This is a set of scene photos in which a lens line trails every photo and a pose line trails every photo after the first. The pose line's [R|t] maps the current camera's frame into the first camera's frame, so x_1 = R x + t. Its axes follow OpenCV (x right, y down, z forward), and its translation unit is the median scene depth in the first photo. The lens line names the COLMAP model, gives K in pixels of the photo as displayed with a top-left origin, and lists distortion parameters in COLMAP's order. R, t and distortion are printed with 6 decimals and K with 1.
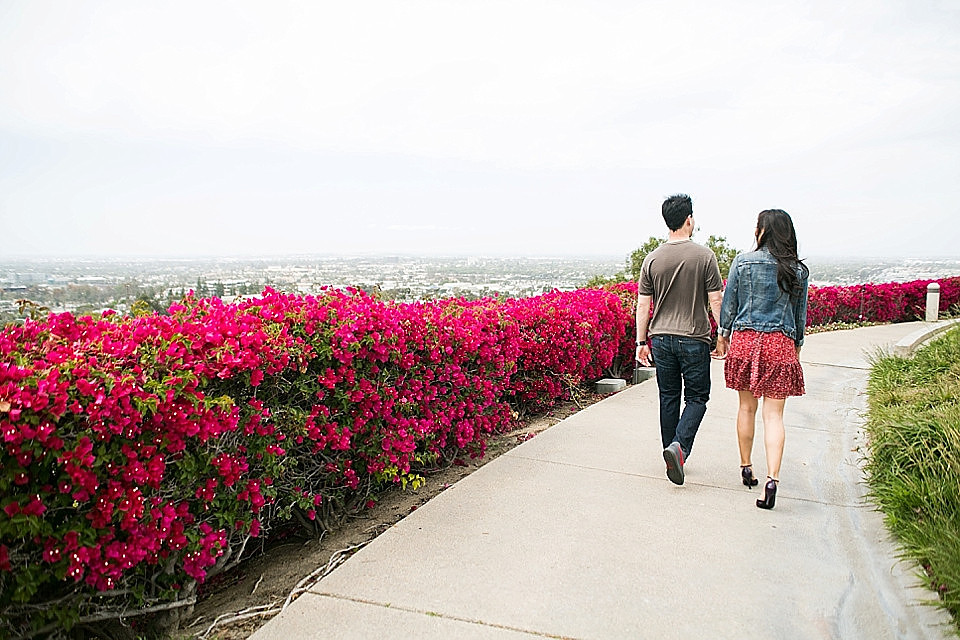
lens RADIAL K [[808.4, 0, 479.9], [0, 808.4, 314.7], [0, 0, 1]] dist [0.004239, -0.001096]
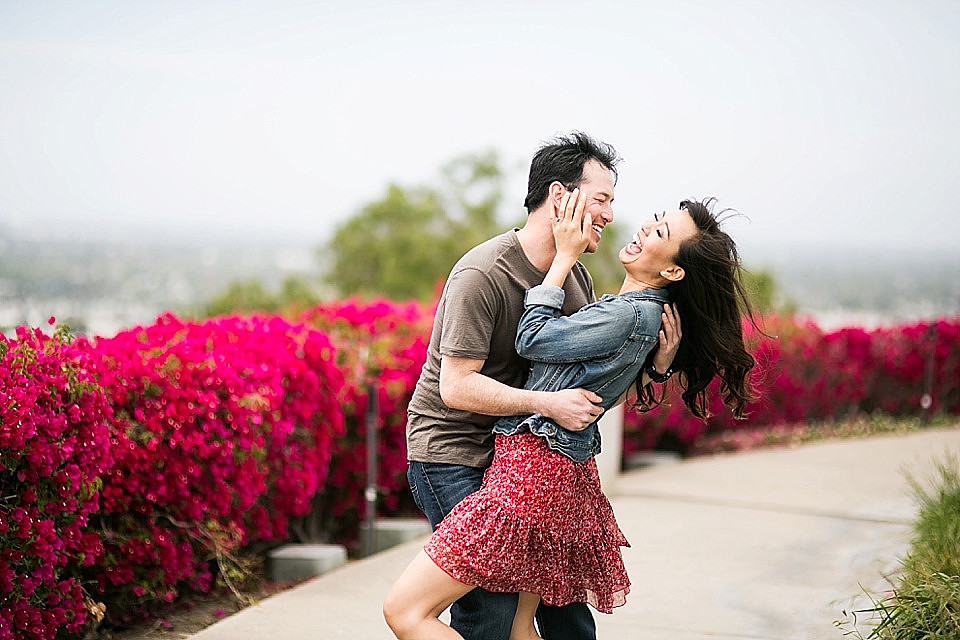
lens RADIAL K [[2375.4, 0, 478.0], [0, 2375.4, 323.0], [0, 0, 1]] dist [0.212612, 0.000000]
pose [[0.969765, 0.014764, 0.243594, -0.052741], [-0.006707, 0.999404, -0.033871, 0.012927], [-0.243949, 0.031214, 0.969286, -0.187999]]
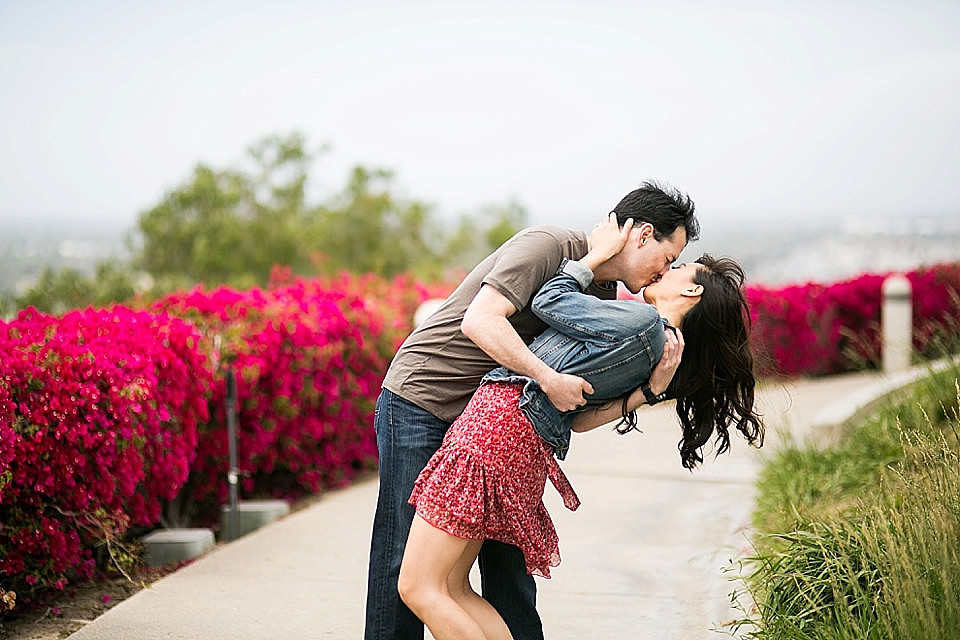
lens RADIAL K [[2375.4, 0, 481.8], [0, 2375.4, 318.5], [0, 0, 1]] dist [0.212612, 0.000000]
pose [[0.945179, -0.023061, 0.325738, -0.101129], [0.033099, 0.999132, -0.025309, 0.012150], [-0.324871, 0.034703, 0.945121, -0.226558]]
